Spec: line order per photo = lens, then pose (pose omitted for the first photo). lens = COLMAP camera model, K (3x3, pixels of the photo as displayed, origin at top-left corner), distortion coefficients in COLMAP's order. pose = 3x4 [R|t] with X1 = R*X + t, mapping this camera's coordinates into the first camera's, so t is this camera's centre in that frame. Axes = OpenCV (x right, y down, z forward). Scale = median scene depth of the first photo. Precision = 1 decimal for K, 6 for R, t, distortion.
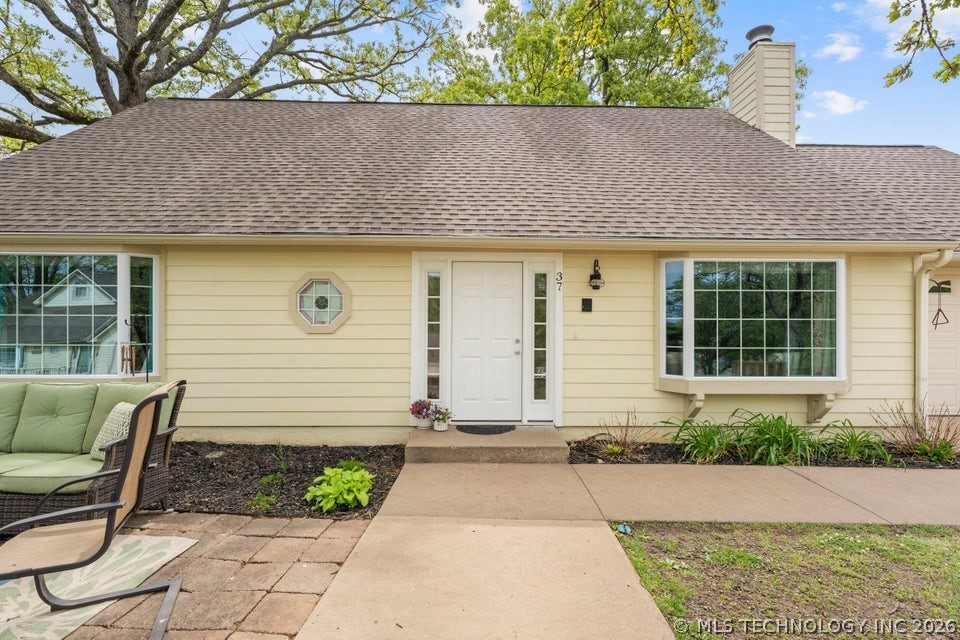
lens RADIAL K [[425.2, 0, 488.5], [0, 425.2, 334.7], [0, 0, 1]] dist [0.004912, -0.002791]
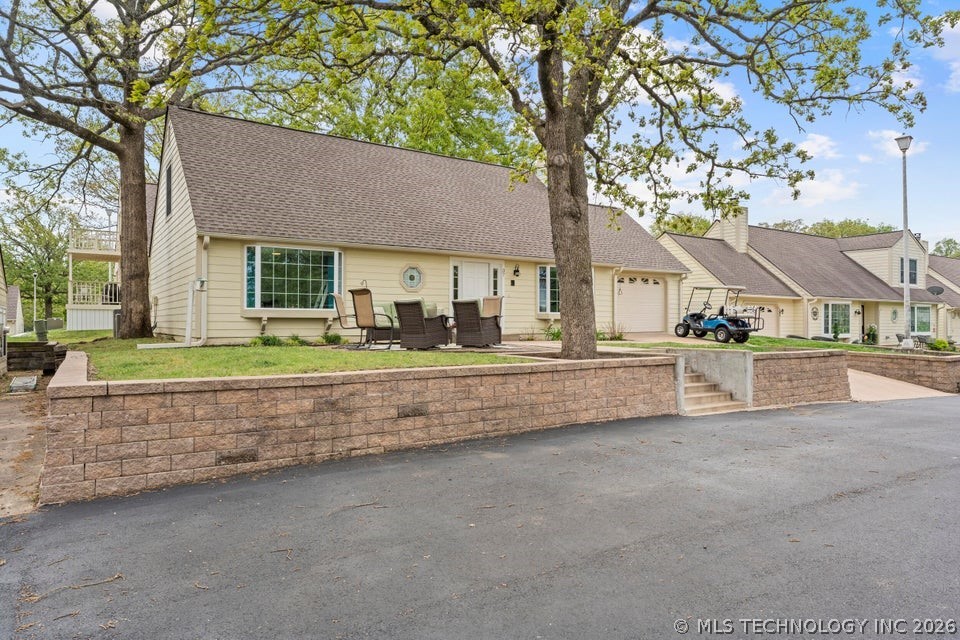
lens RADIAL K [[611.9, 0, 478.7], [0, 611.9, 319.7], [0, 0, 1]] dist [-0.014962, 0.000376]
pose [[0.846052, 0.000367, 0.533101, -1.746759], [0.006816, 0.999911, -0.011506, 0.172950], [-0.533057, 0.013368, 0.845974, -1.781642]]
